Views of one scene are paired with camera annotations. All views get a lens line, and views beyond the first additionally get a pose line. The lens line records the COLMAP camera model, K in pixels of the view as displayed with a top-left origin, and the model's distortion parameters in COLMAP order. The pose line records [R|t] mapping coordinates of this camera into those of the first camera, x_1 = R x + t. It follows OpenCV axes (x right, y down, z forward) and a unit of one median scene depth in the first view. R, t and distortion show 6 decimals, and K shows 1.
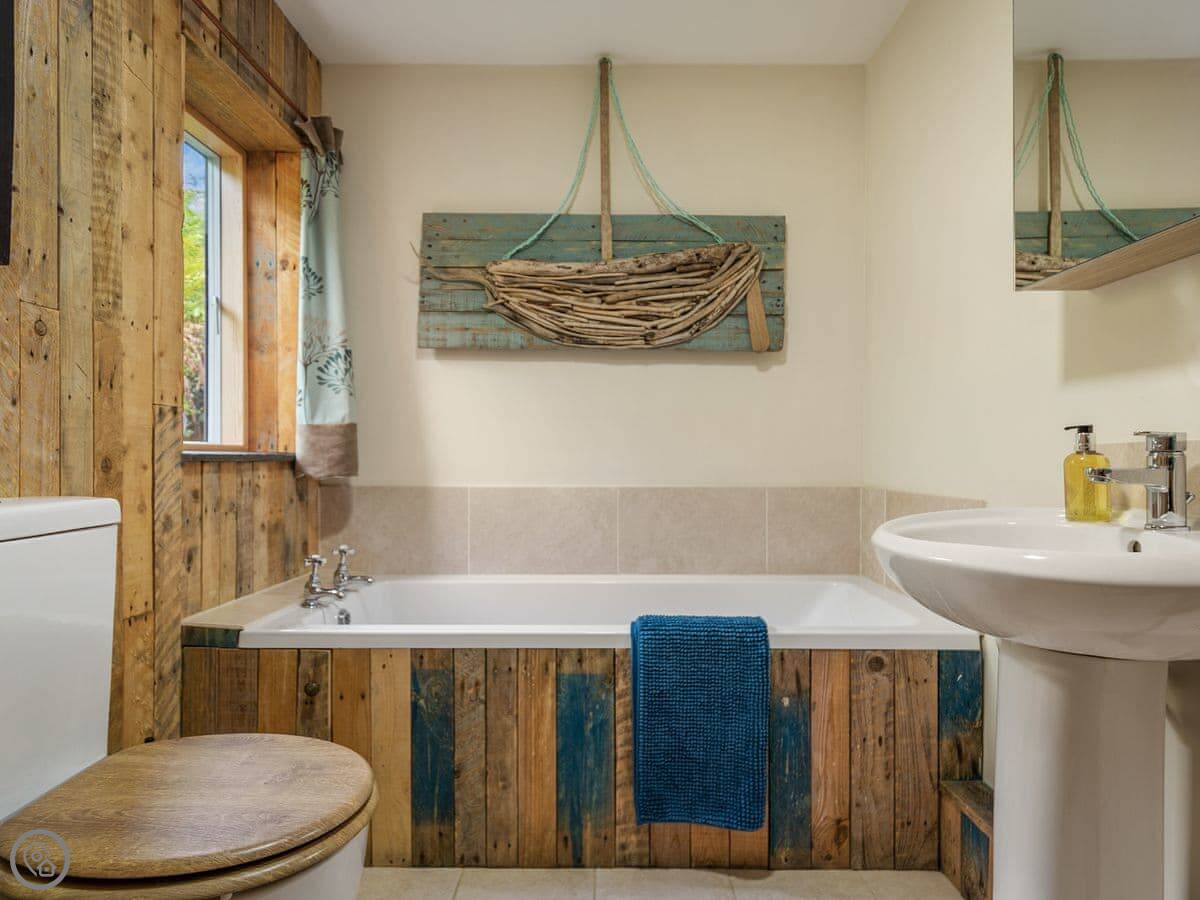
lens RADIAL K [[622.9, 0, 605.0], [0, 622.9, 454.0], [0, 0, 1]] dist [0.005045, -0.002423]
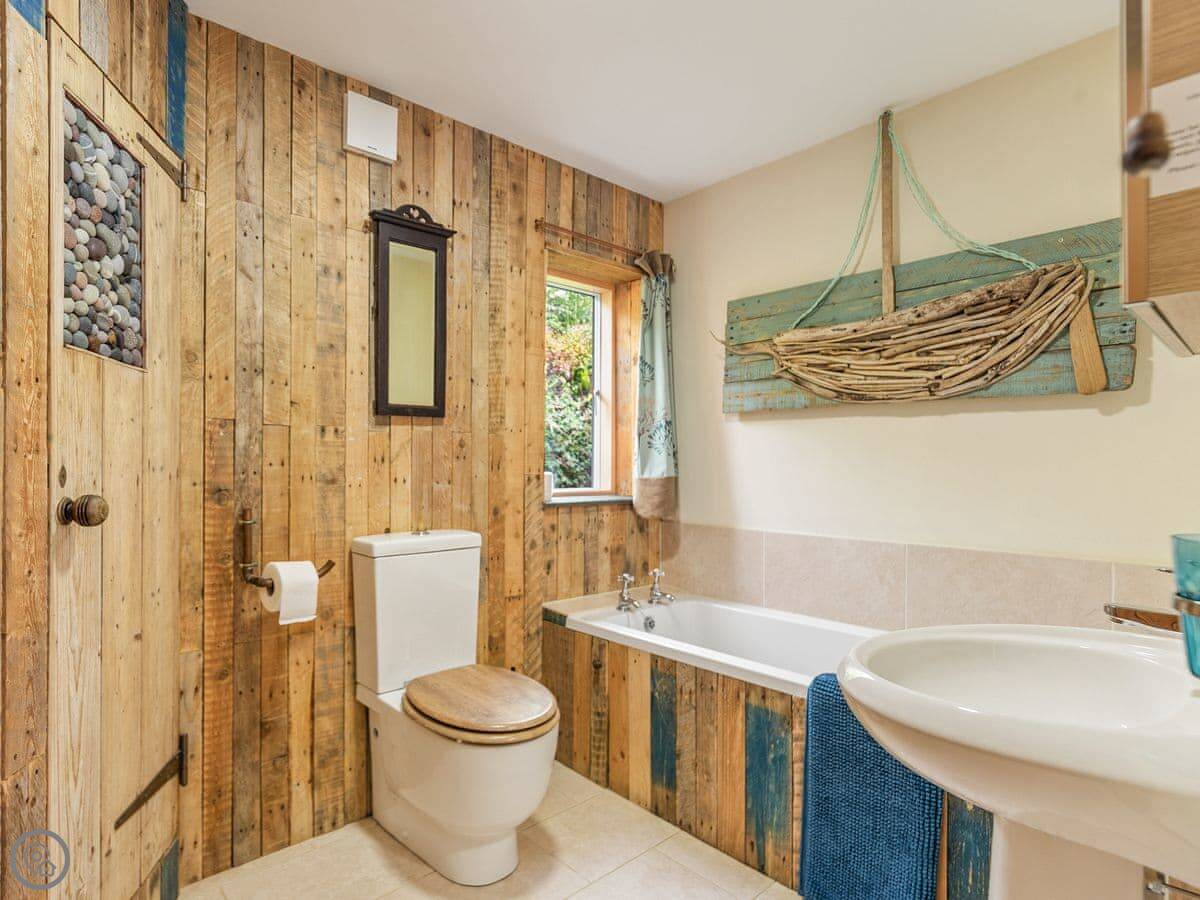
lens RADIAL K [[652.0, 0, 588.5], [0, 652.0, 452.4], [0, 0, 1]] dist [-0.007741, -0.003221]
pose [[0.667296, -0.000964, -0.744792, 0.631529], [-0.005091, 0.999970, -0.005855, -0.114066], [0.744775, 0.007699, 0.667271, -0.057615]]
